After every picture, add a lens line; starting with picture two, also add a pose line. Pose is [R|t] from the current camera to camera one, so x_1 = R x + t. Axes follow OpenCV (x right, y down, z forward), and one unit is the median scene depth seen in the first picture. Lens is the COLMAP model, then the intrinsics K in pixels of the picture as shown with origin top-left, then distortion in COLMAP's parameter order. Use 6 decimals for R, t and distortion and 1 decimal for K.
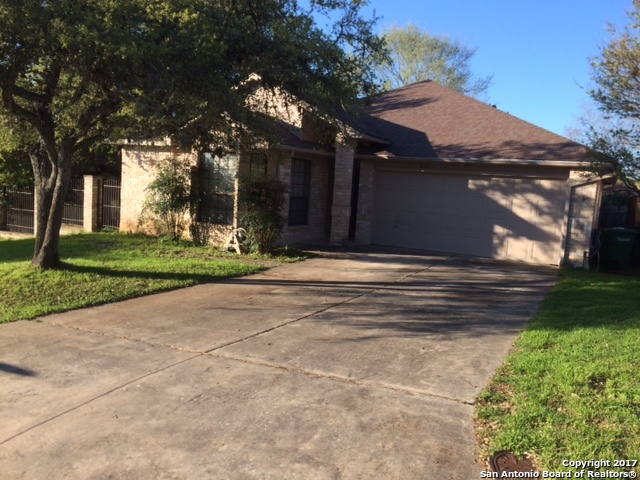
lens RADIAL K [[549.6, 0, 320.7], [0, 549.6, 239.6], [0, 0, 1]] dist [0.060155, -0.091100]
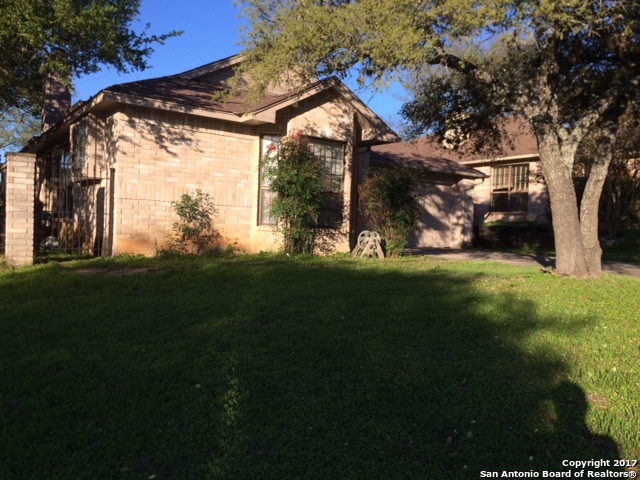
lens RADIAL K [[549.6, 0, 320.5], [0, 549.6, 239.5], [0, 0, 1]] dist [0.060155, -0.091100]
pose [[0.443200, -0.060058, 0.894409, -0.904499], [0.092797, 0.995467, 0.020861, -0.028987], [-0.891607, 0.073752, 0.446764, 0.648620]]
